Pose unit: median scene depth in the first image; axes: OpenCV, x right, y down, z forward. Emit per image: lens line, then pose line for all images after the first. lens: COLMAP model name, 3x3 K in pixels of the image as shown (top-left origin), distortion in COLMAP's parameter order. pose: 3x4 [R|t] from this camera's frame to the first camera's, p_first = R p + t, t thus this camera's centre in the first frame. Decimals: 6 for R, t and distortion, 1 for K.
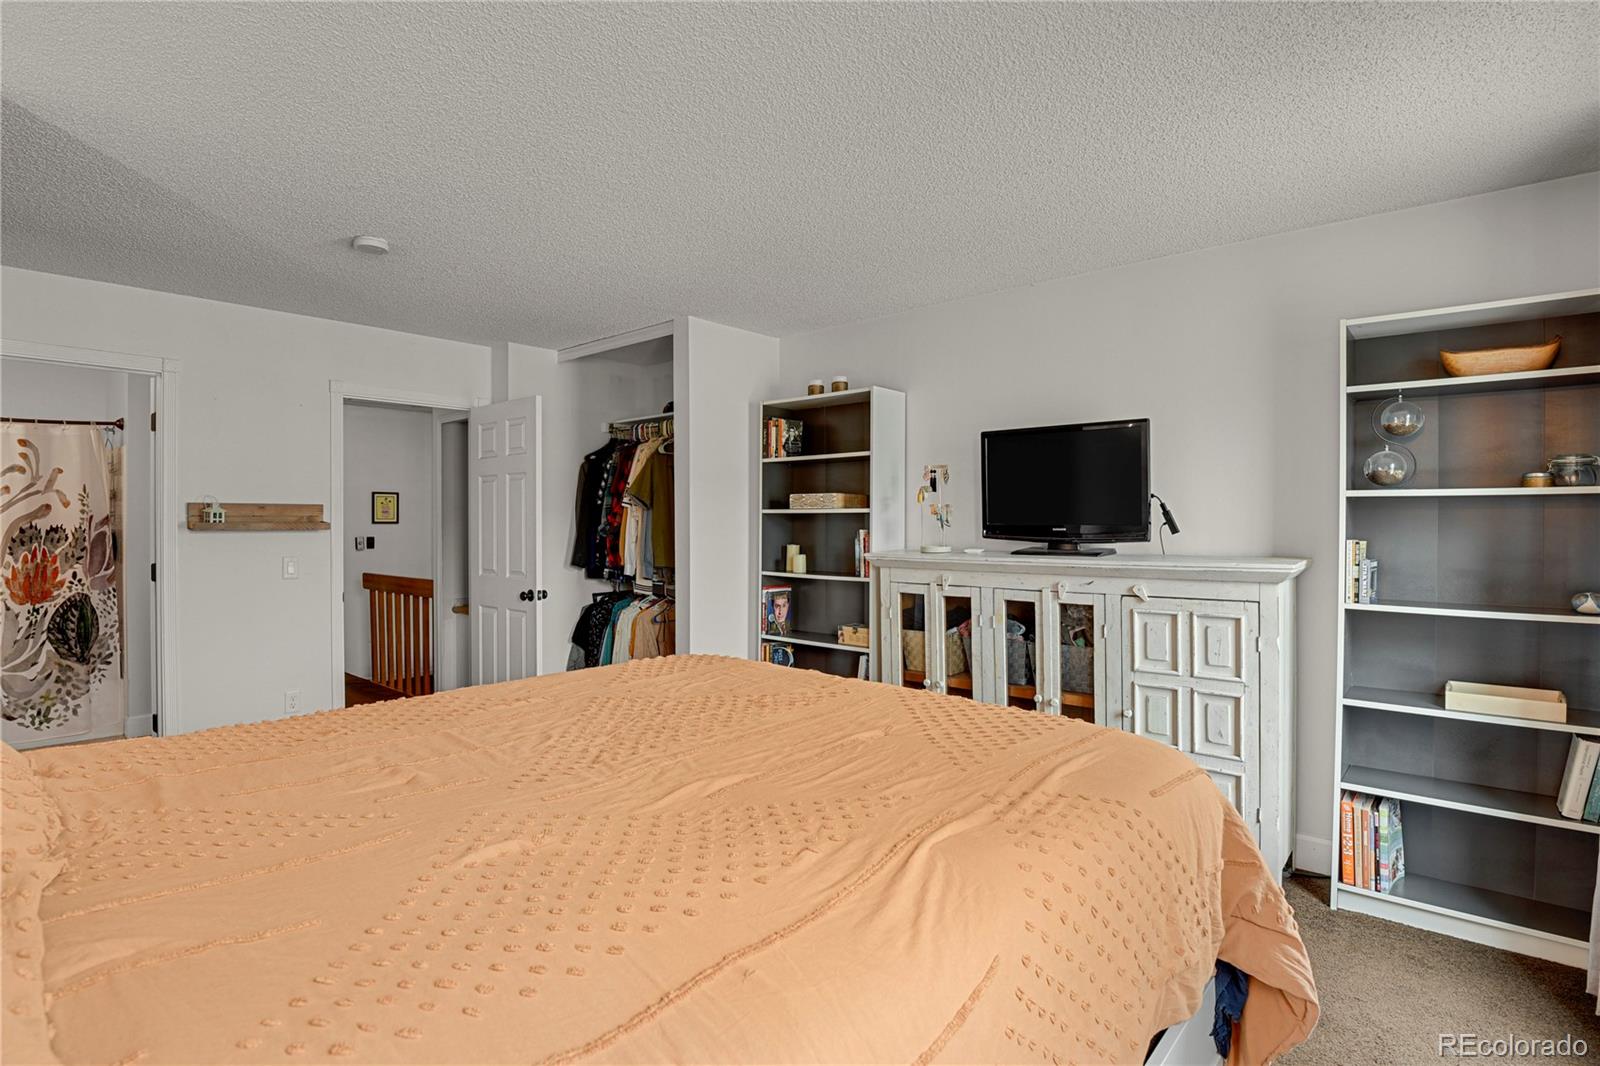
lens RADIAL K [[786.6, 0, 796.3], [0, 786.6, 522.9], [0, 0, 1]] dist [-0.023587, -0.003684]
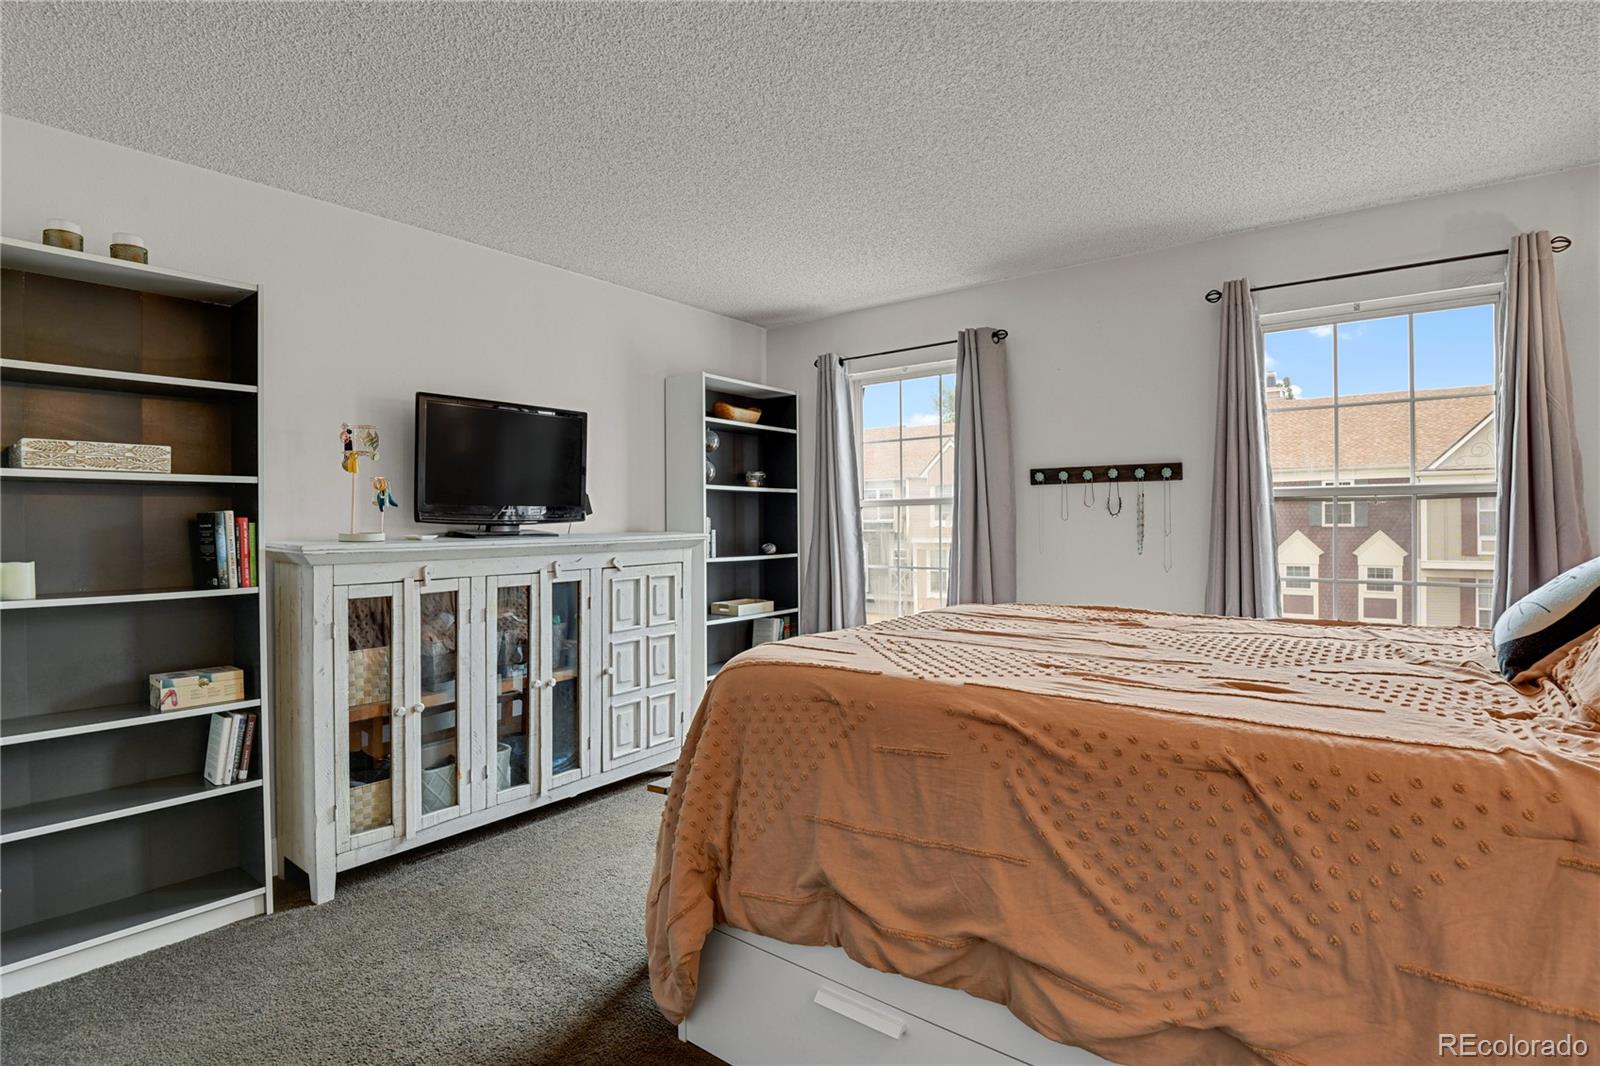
lens RADIAL K [[786.6, 0, 810.8], [0, 786.6, 525.4], [0, 0, 1]] dist [-0.023587, -0.003684]
pose [[-0.077010, -0.006458, 0.997009, -0.715101], [0.006615, 0.999954, 0.006988, 0.024599], [-0.997008, 0.007134, -0.076964, 0.769624]]
